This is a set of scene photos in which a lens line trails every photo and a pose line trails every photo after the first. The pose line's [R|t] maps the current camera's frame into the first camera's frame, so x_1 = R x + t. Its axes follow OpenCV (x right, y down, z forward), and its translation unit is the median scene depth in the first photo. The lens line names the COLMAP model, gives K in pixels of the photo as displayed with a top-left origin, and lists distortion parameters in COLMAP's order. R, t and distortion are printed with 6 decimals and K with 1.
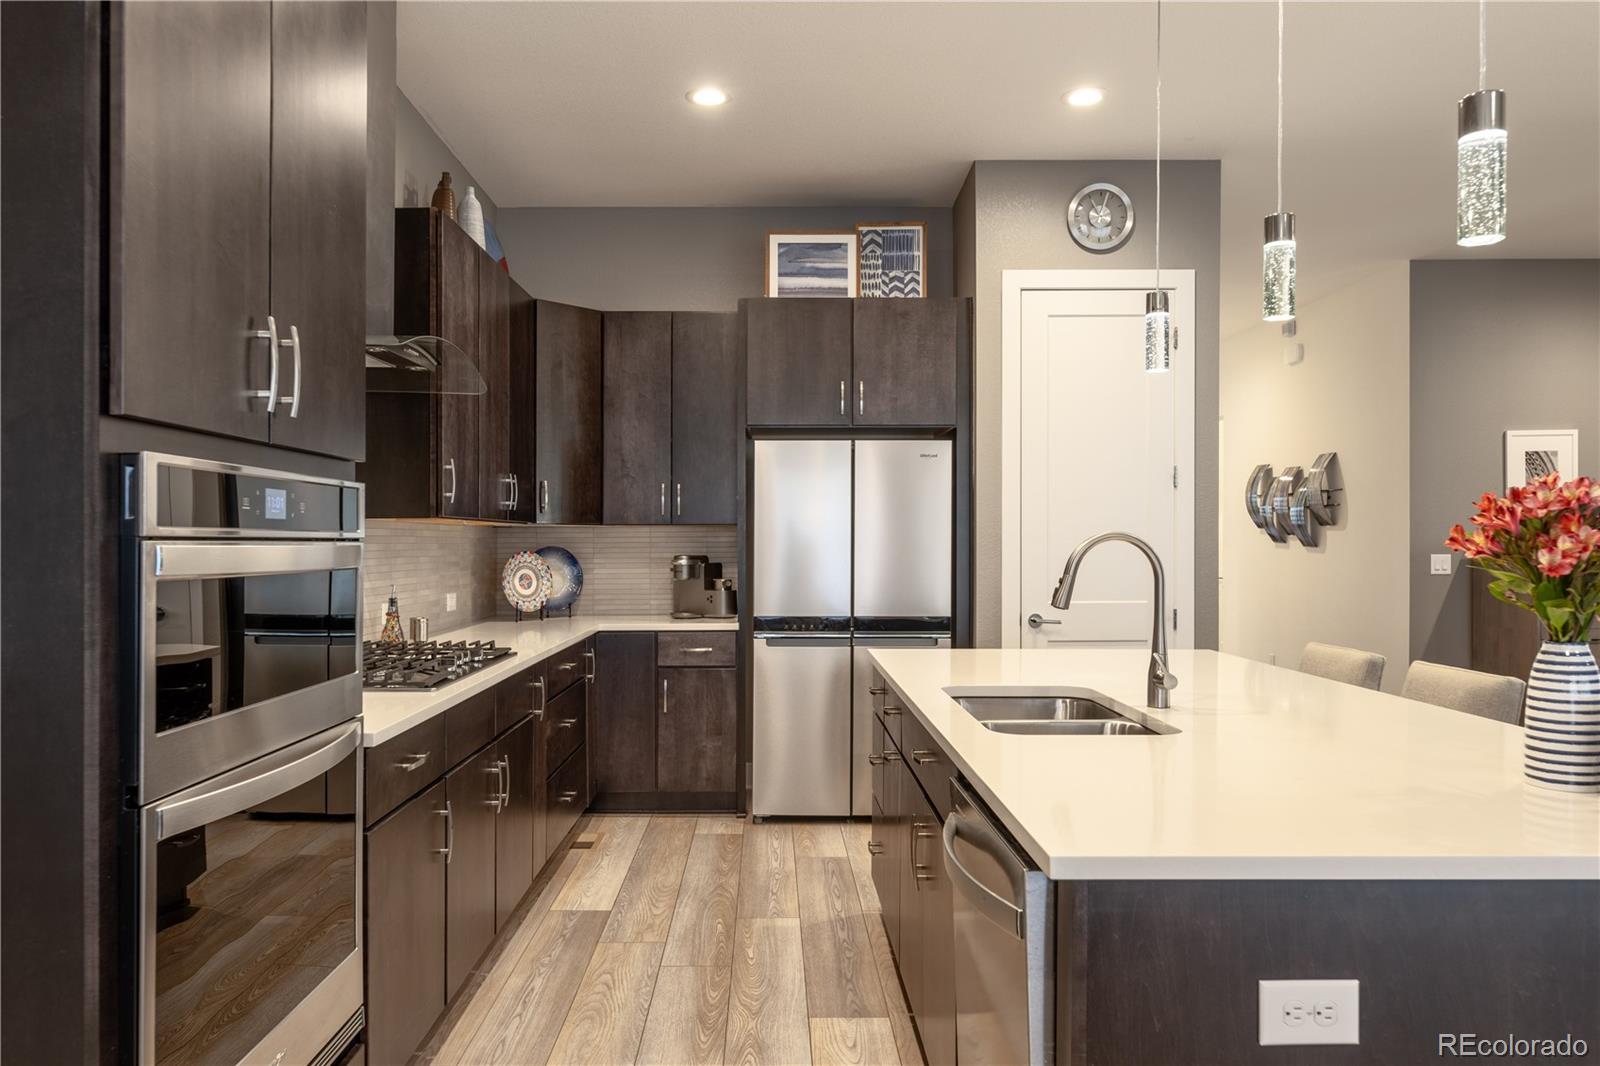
lens RADIAL K [[1132.5, 0, 799.5], [0, 1132.5, 537.2], [0, 0, 1]] dist [-0.000417, -0.001407]
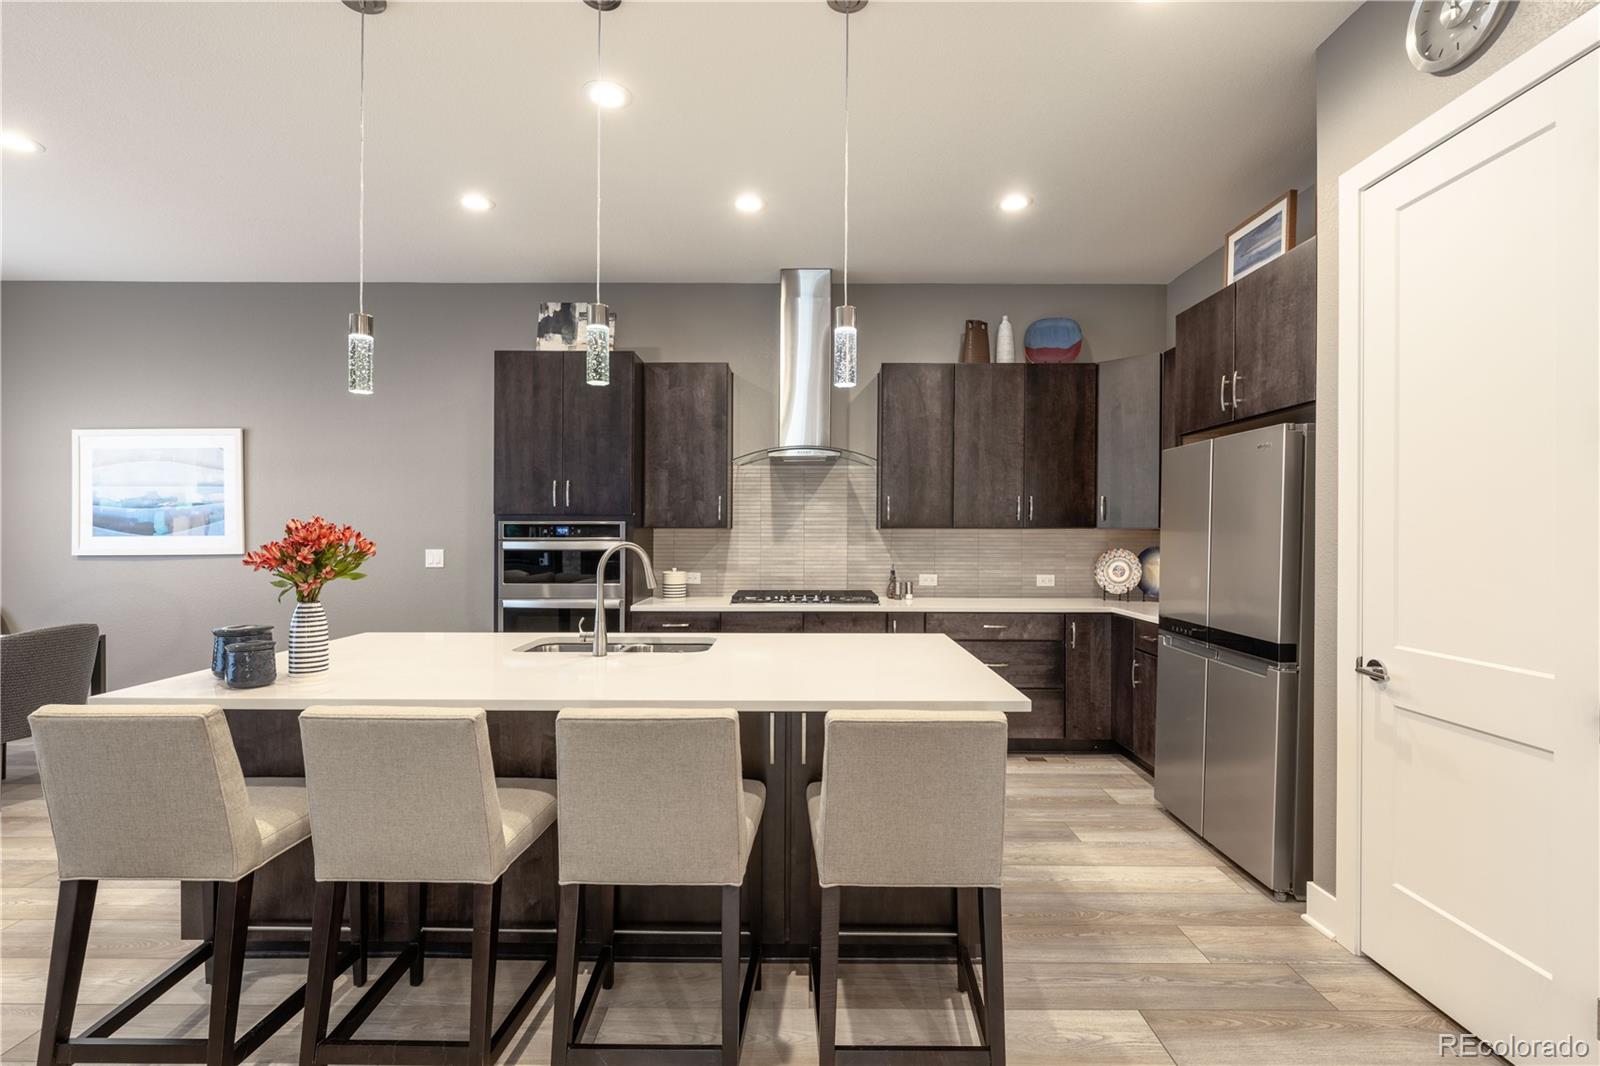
lens RADIAL K [[724.8, 0, 789.2], [0, 724.8, 532.1], [0, 0, 1]] dist [0.000305, -0.000112]
pose [[-0.031490, 0.002293, -0.999501, 0.645336], [0.001648, 0.999996, 0.002243, -0.010393], [0.999503, -0.001576, -0.031494, 0.656761]]
